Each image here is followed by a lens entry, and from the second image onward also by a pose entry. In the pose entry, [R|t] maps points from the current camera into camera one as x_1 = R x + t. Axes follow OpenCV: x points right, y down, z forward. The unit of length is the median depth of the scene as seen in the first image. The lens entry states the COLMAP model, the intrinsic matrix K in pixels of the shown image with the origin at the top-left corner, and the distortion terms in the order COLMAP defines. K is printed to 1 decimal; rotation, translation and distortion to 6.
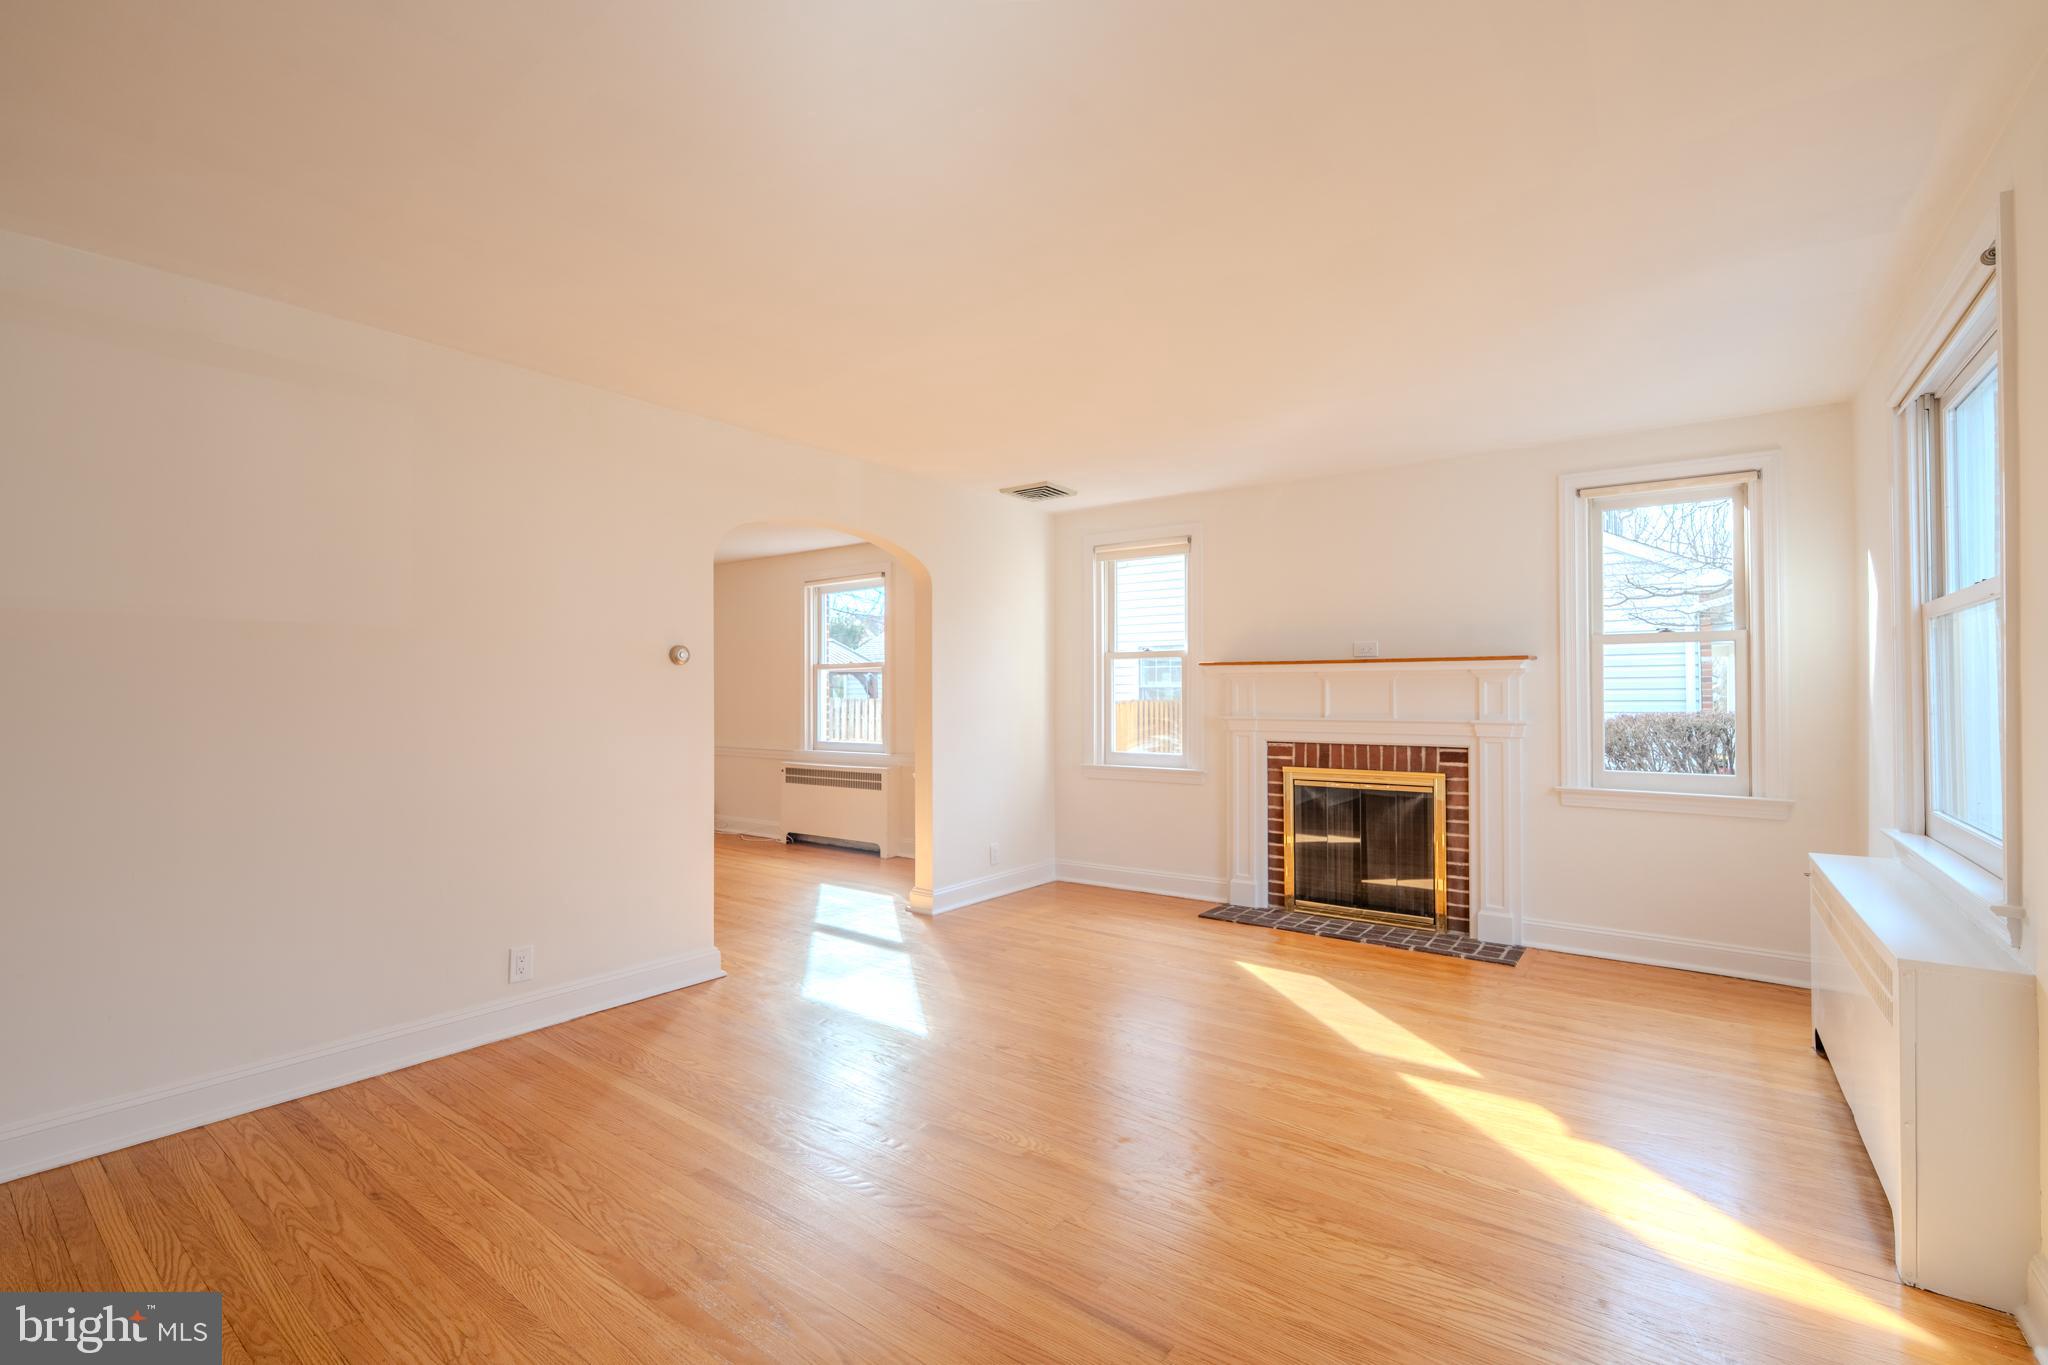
lens RADIAL K [[905.0, 0, 1024.0], [0, 905.0, 682.5], [0, 0, 1]] dist [-0.010986, 0.000889]
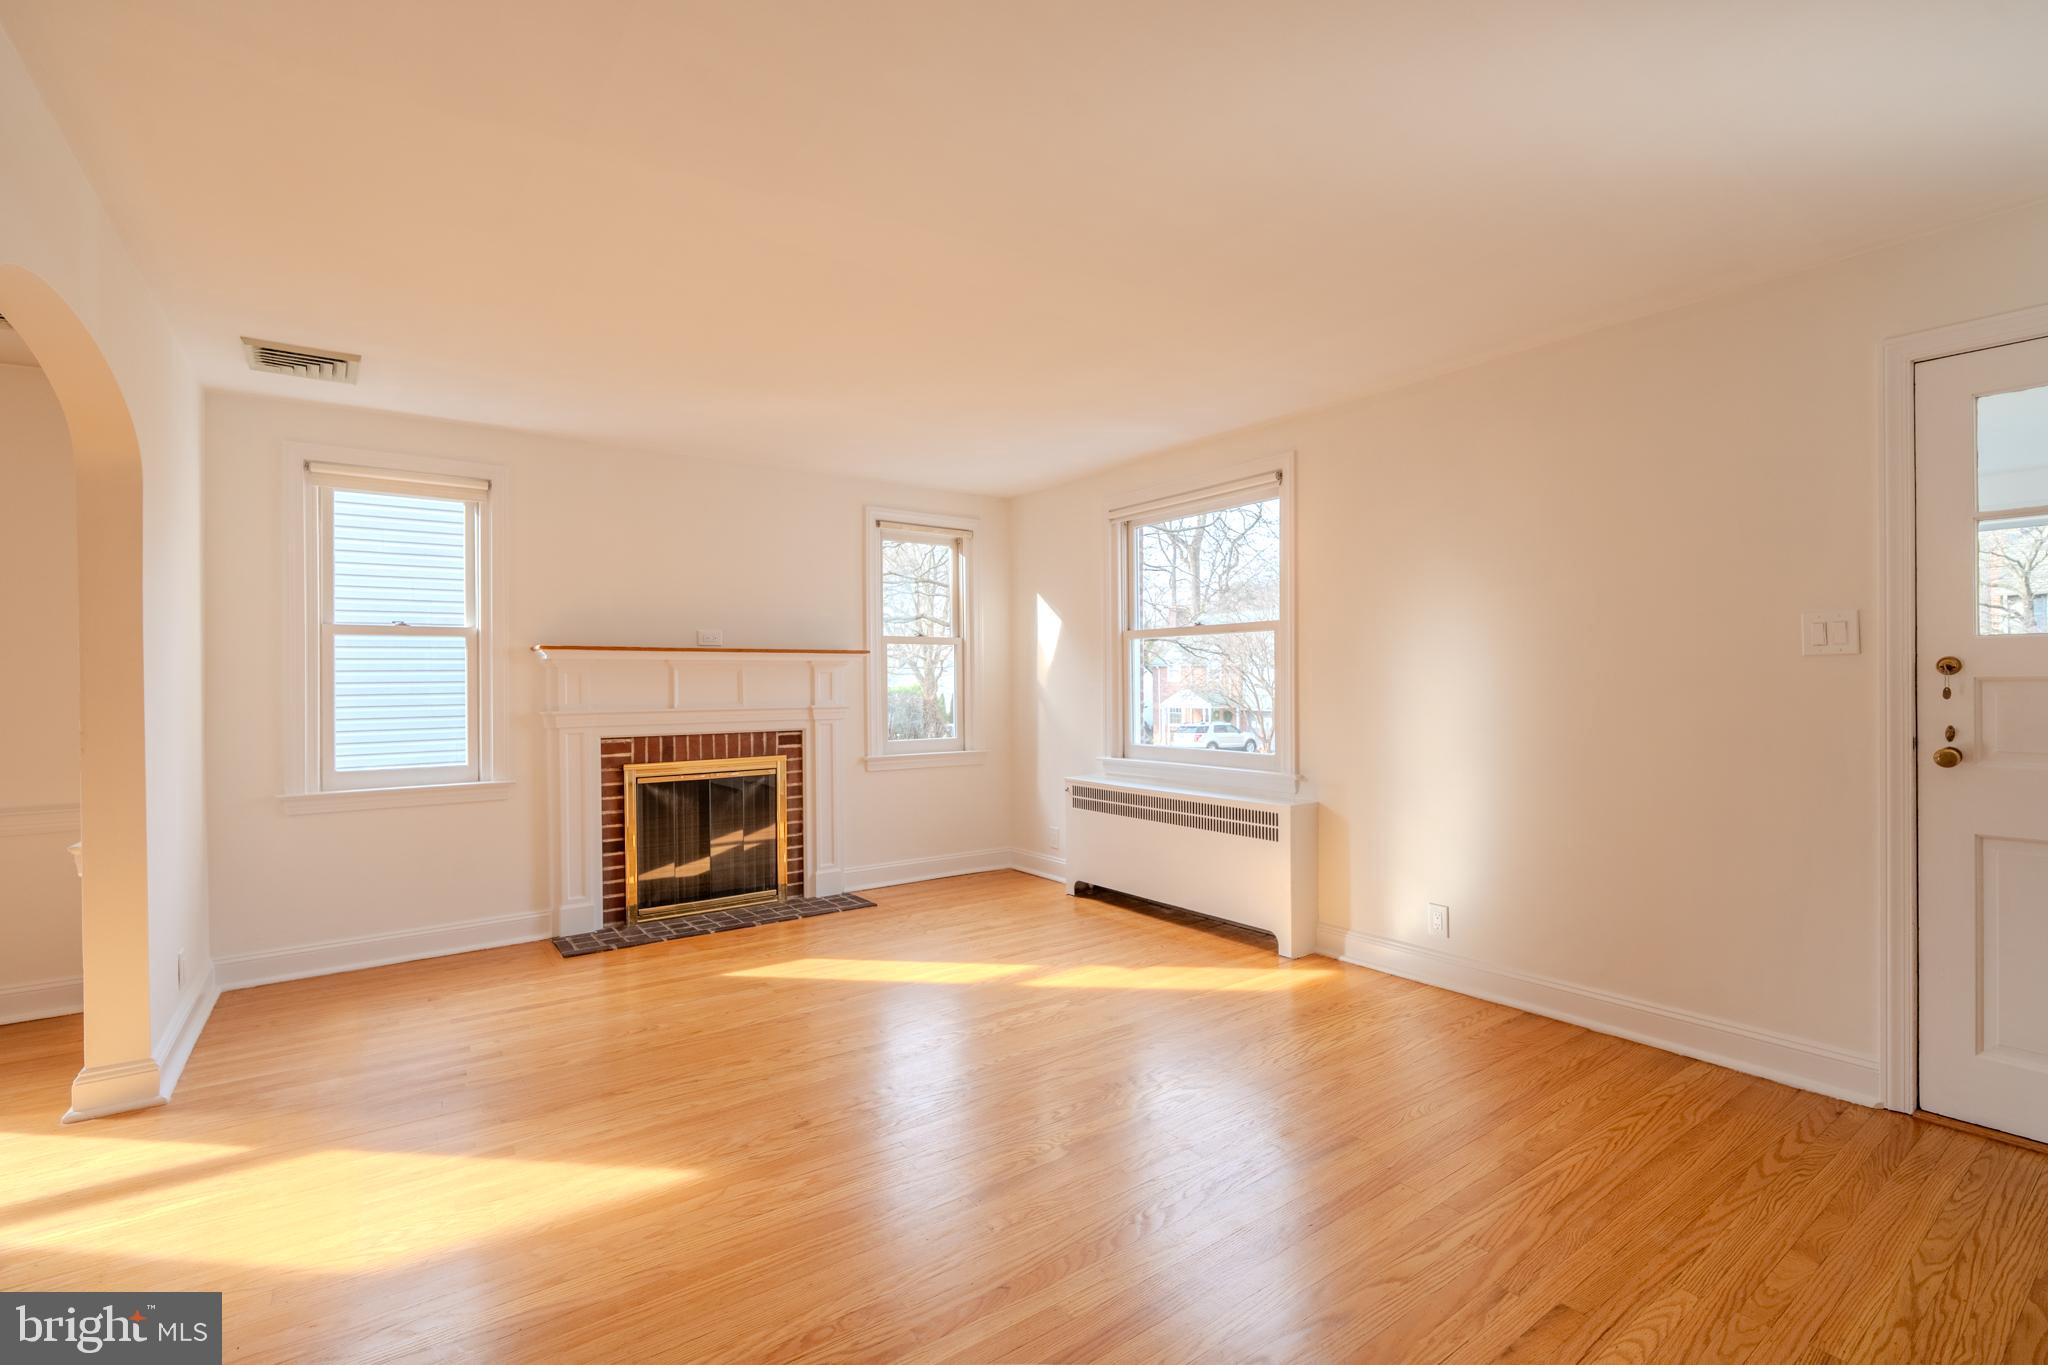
lens RADIAL K [[905.0, 0, 1024.0], [0, 905.0, 682.5], [0, 0, 1]] dist [-0.010986, 0.000889]
pose [[0.298253, -0.002544, 0.954483, -0.466148], [-0.004274, 0.999983, 0.004000, 0.006600], [-0.954477, -0.005273, 0.298237, 0.372109]]
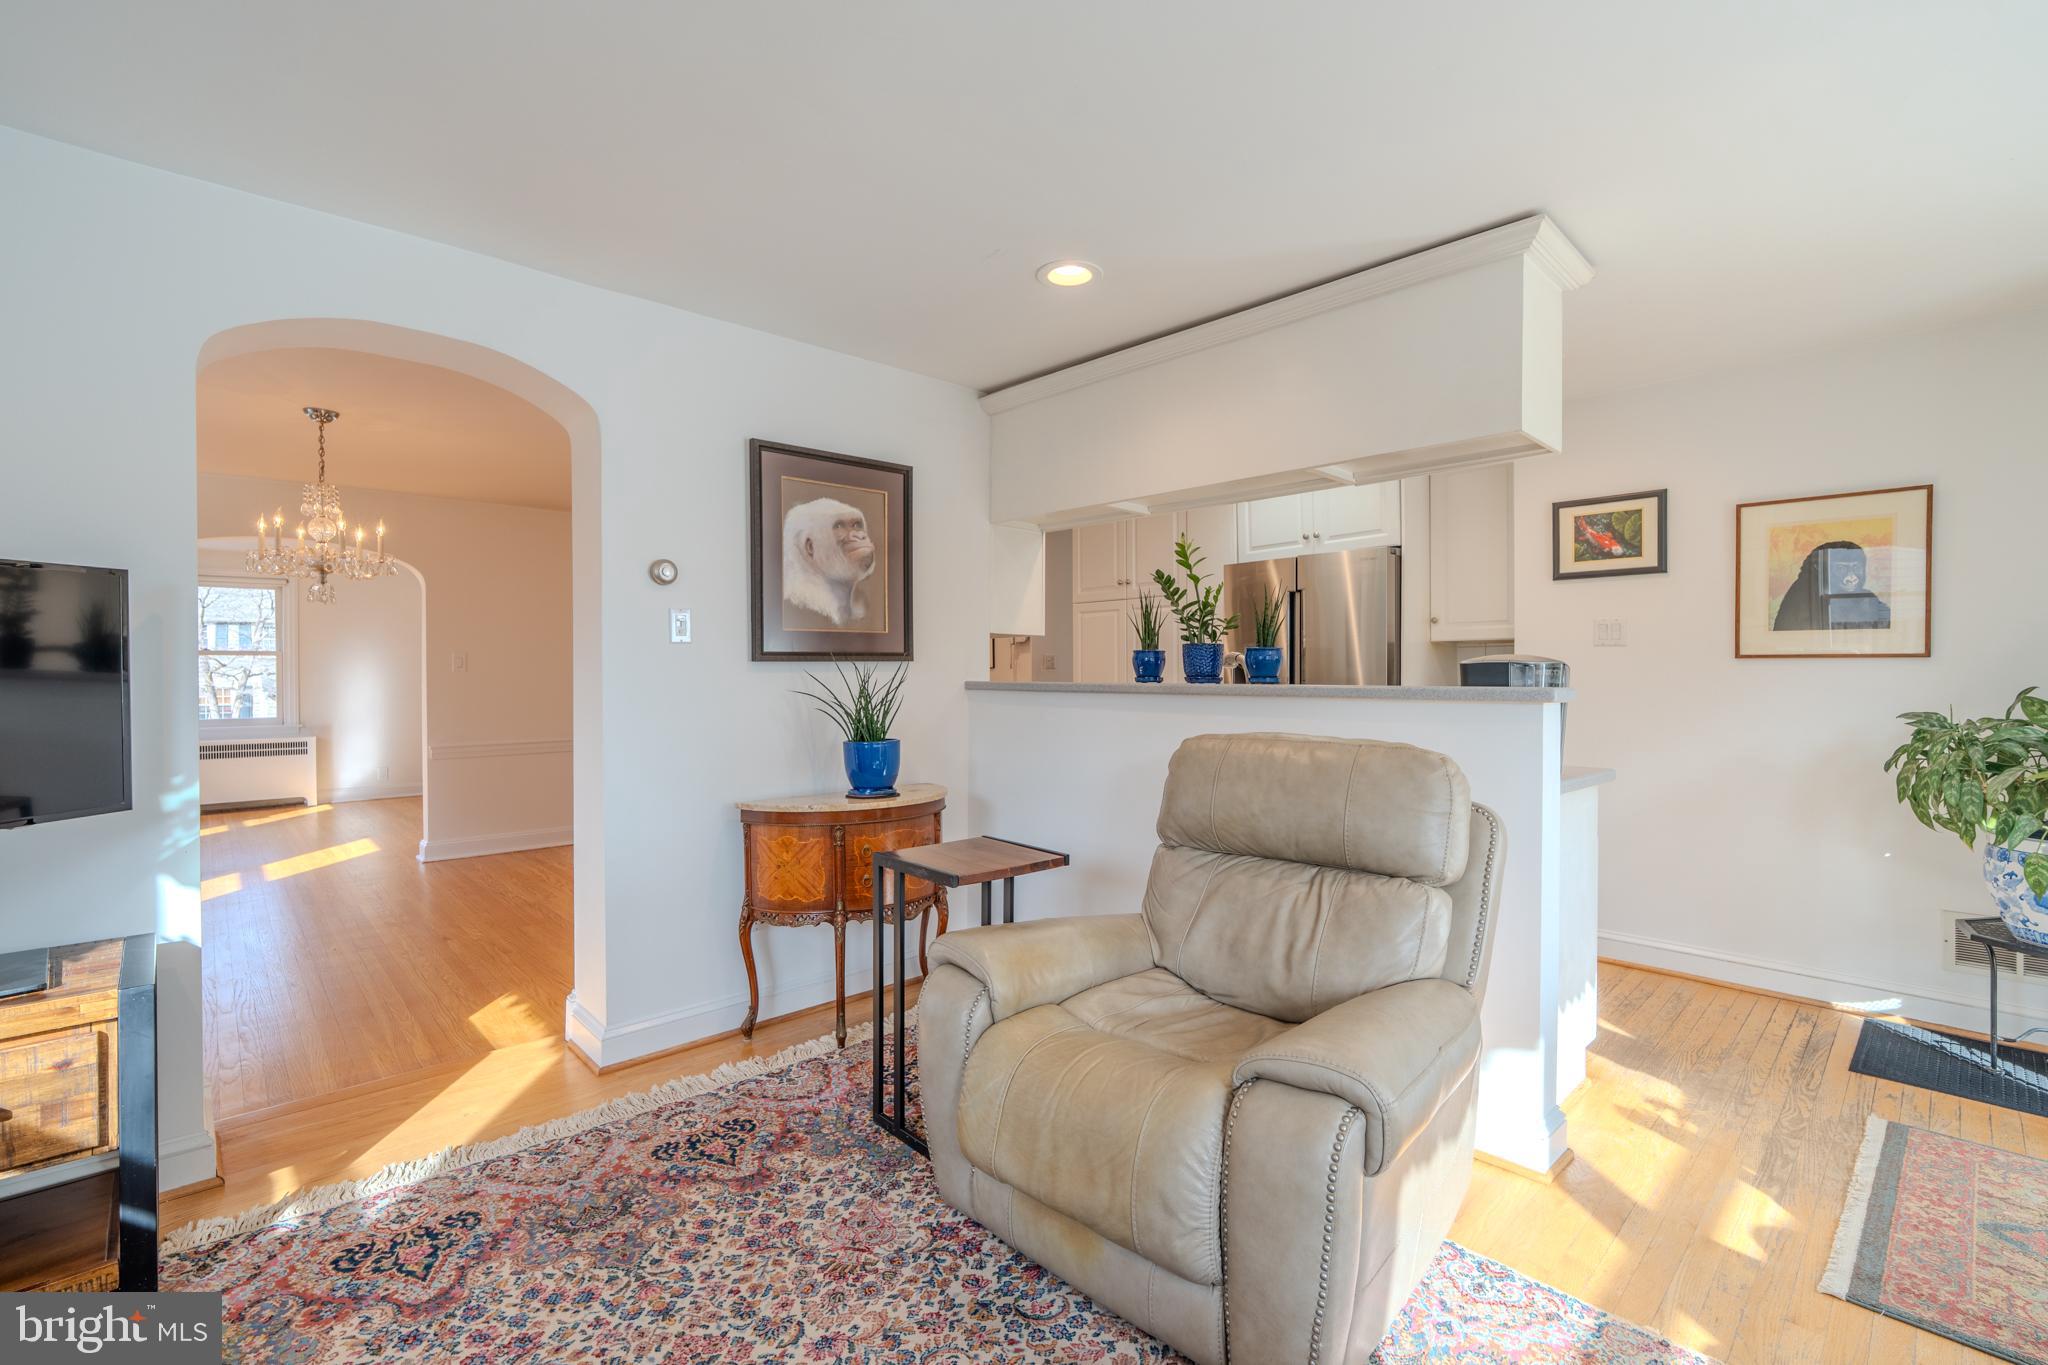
lens RADIAL K [[903.8, 0, 1022.0], [0, 903.8, 678.5], [0, 0, 1]] dist [-0.008976, 0.000859]
pose [[-0.985425, 0.009434, 0.169850, -1.307947], [0.007312, 0.999887, -0.013113, 0.036709], [-0.169955, -0.011680, -0.985383, 1.895011]]
